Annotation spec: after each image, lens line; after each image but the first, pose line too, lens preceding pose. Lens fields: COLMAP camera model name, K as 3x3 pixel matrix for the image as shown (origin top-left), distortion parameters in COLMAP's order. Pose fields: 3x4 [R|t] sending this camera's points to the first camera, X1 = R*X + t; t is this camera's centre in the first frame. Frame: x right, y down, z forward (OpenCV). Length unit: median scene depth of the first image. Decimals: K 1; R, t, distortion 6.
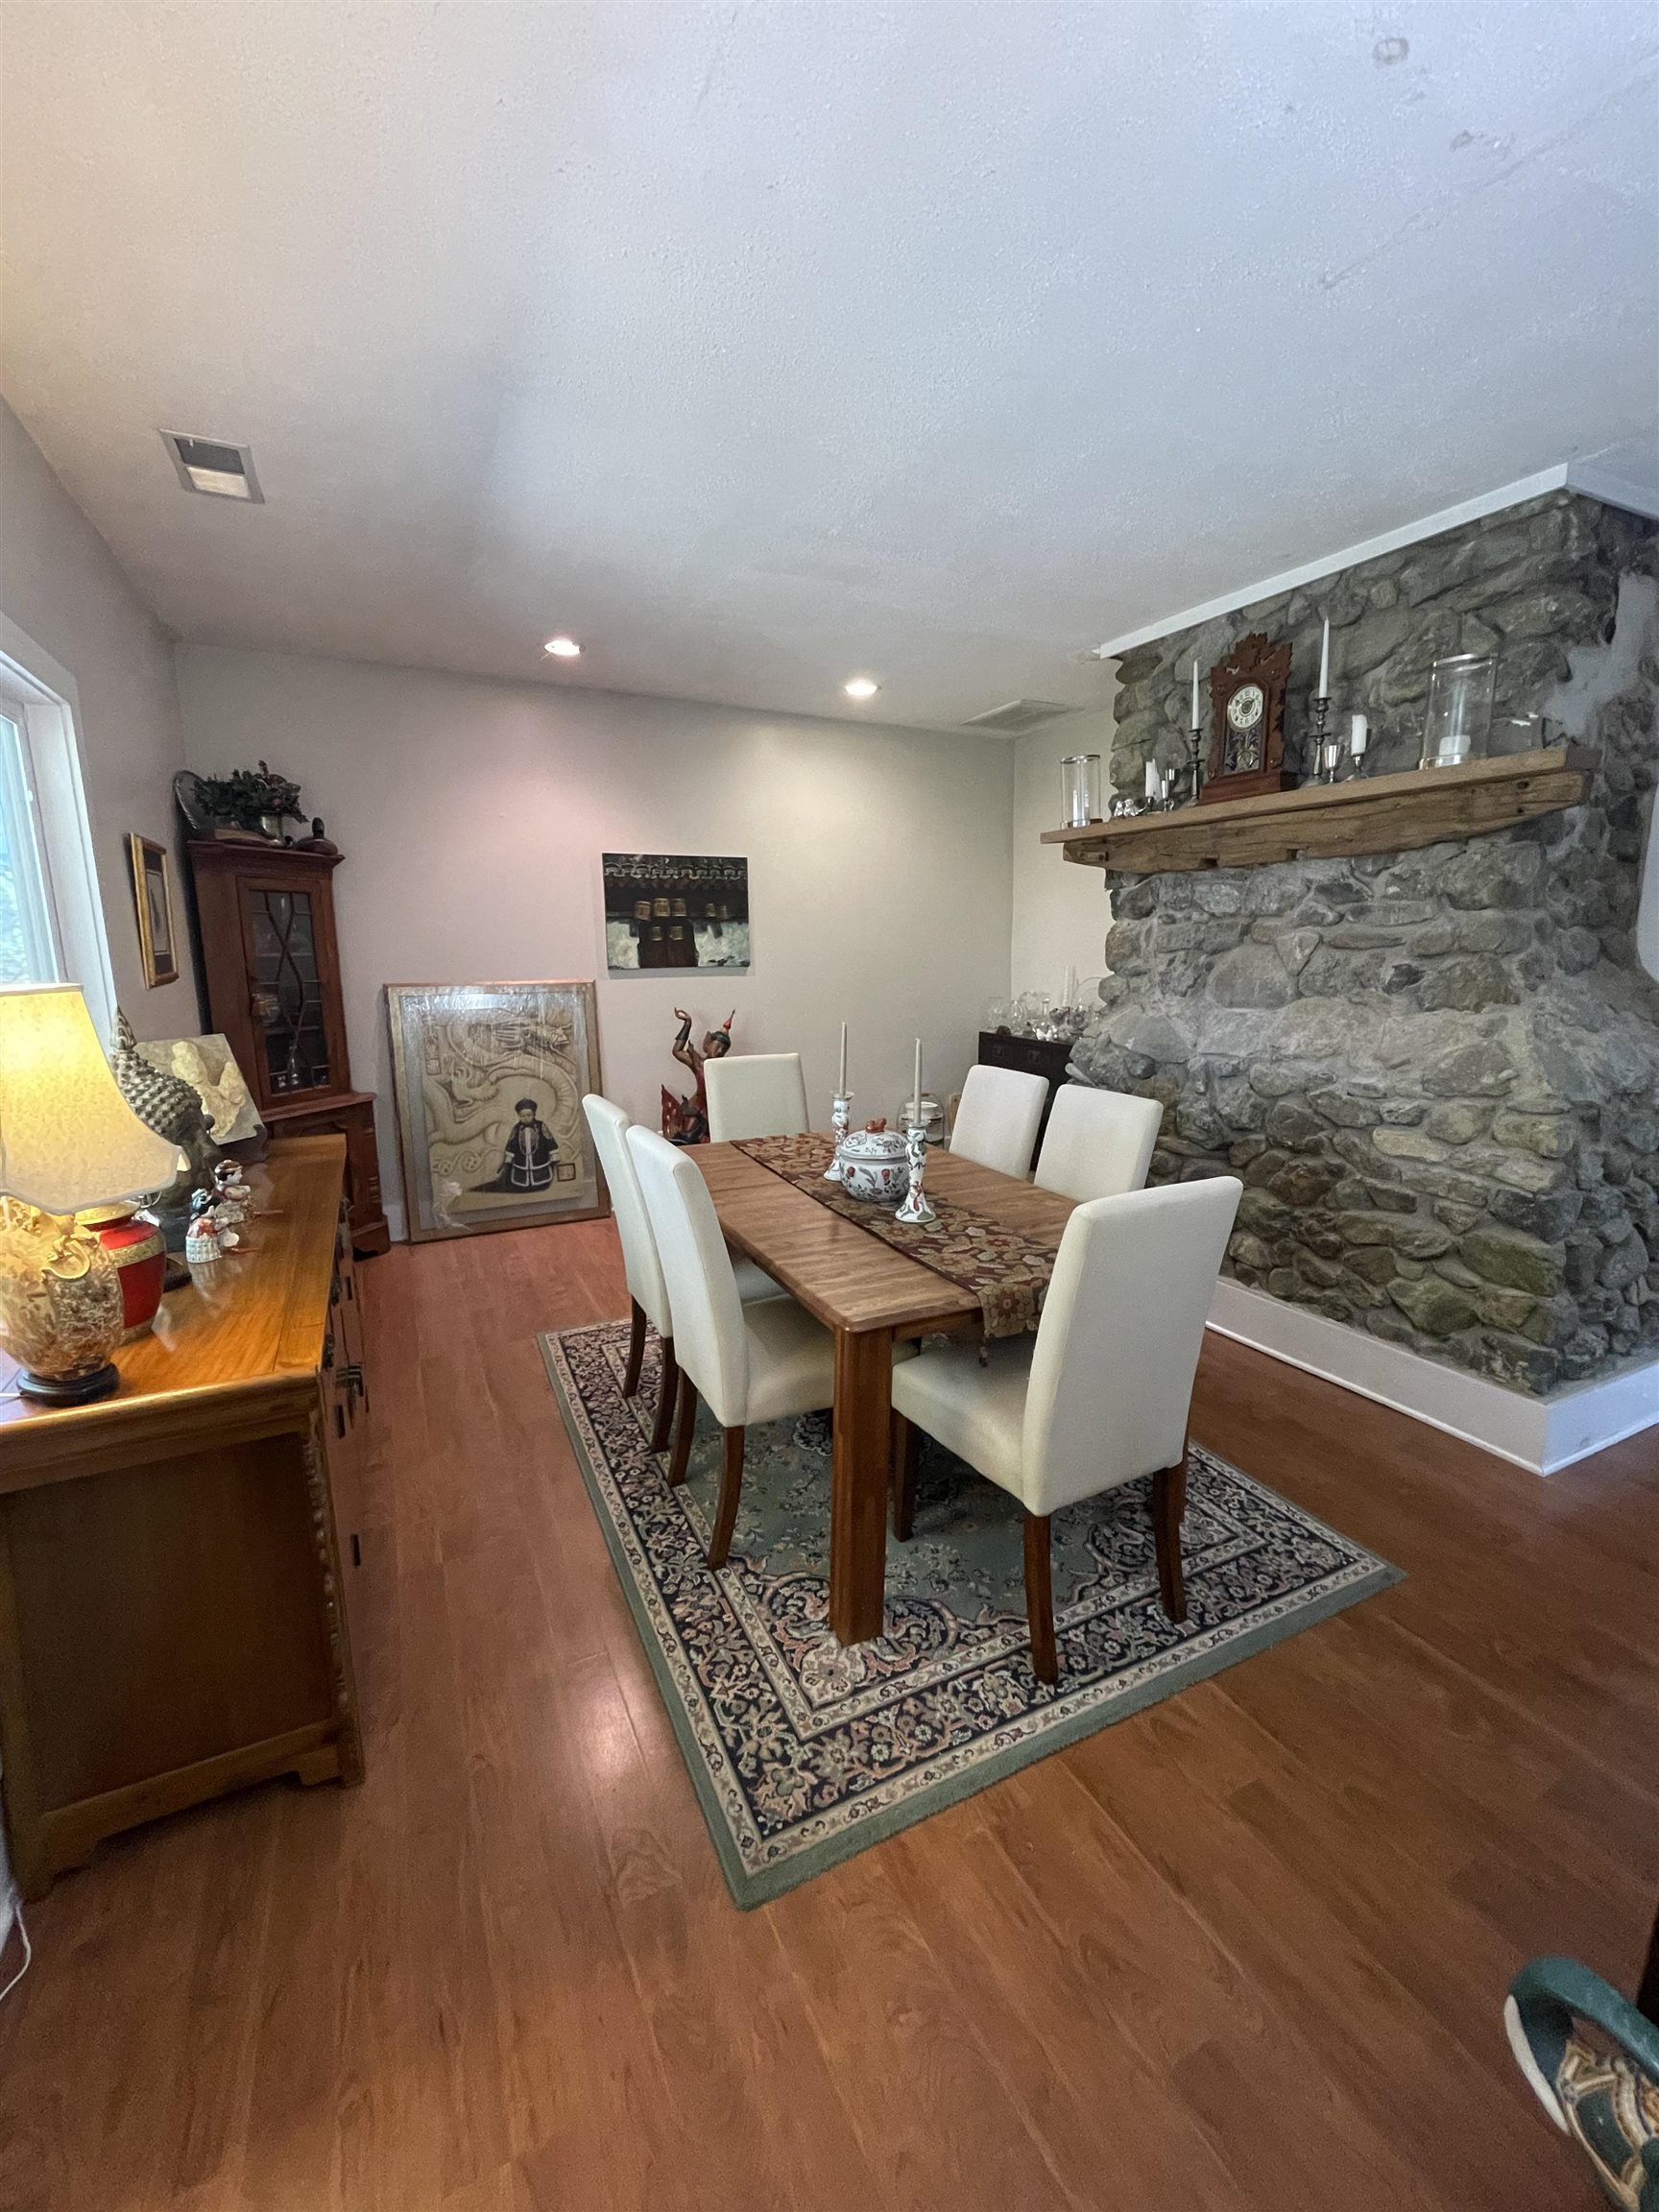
lens RADIAL K [[911.5, 0, 829.5], [0, 911.5, 1106.0], [0, 0, 1]] dist [0.002297, 0.000065]
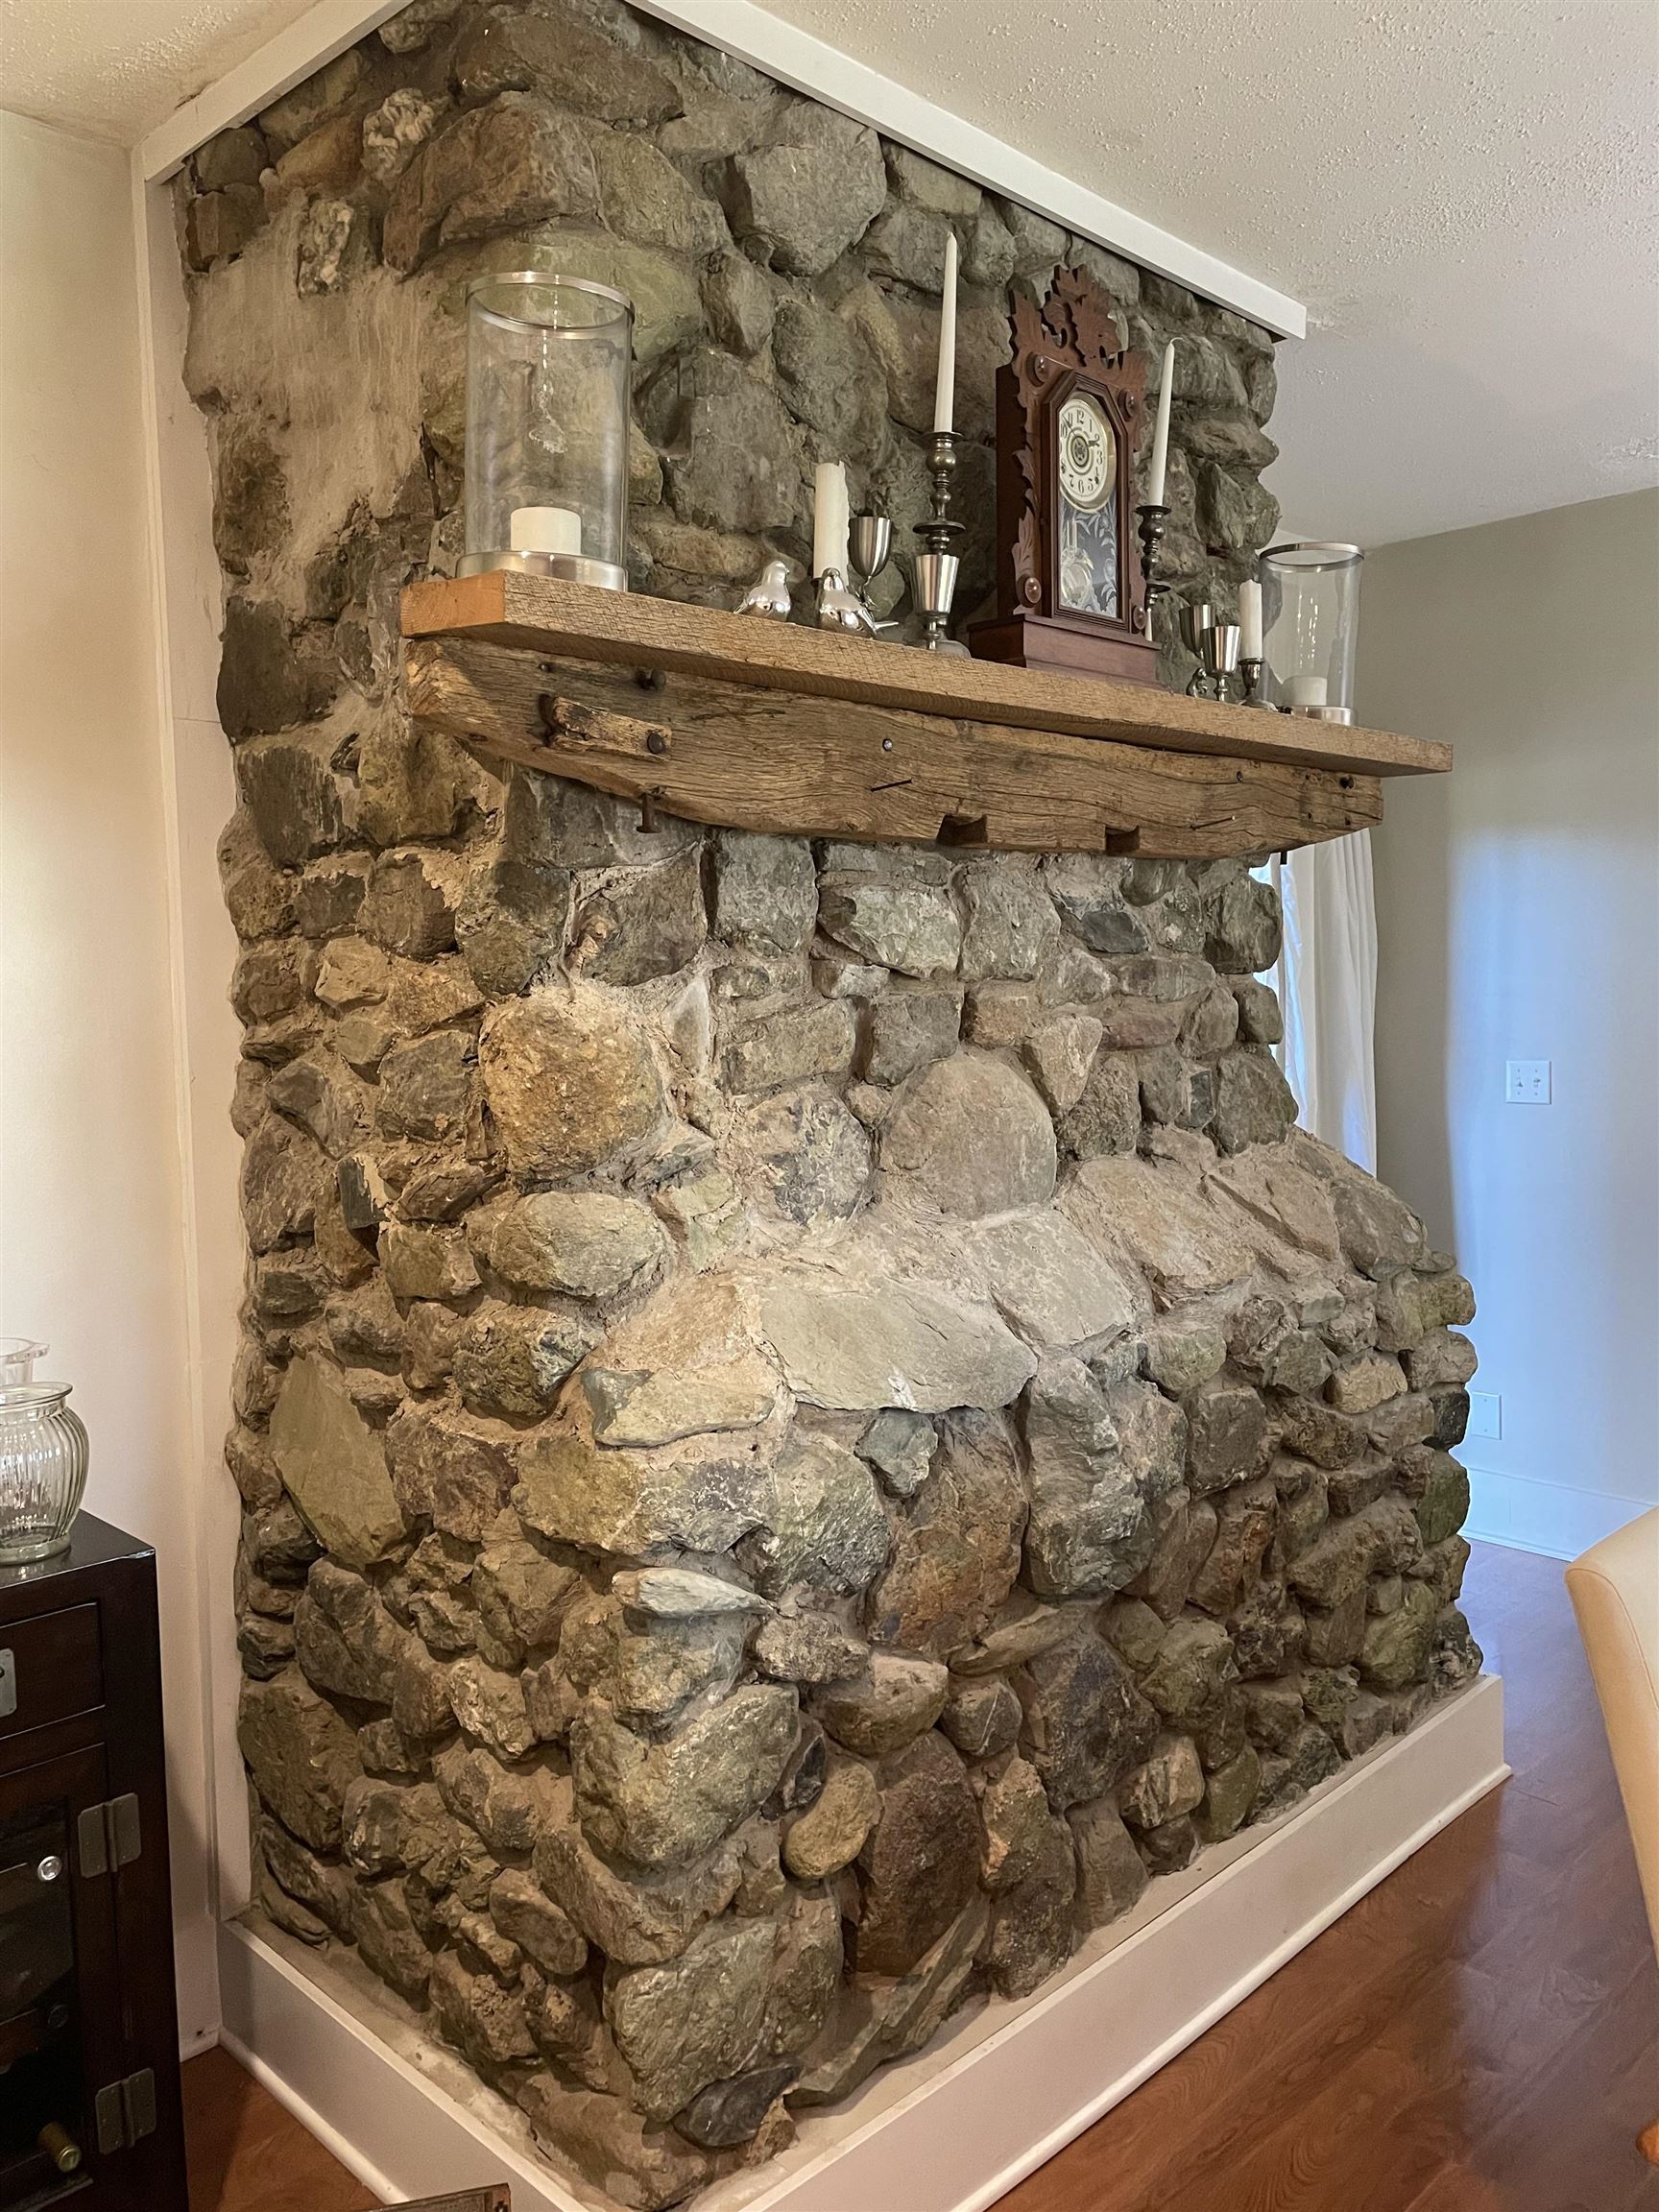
lens RADIAL K [[1700.9, 0, 829.5], [0, 1700.9, 1106.0], [0, 0, 1]] dist [0.000945, 0.000272]
pose [[-0.326720, -0.069805, 0.942540, -0.194967], [0.180717, 0.974254, 0.134797, -0.262740], [-0.927683, 0.214374, -0.305693, 1.282827]]
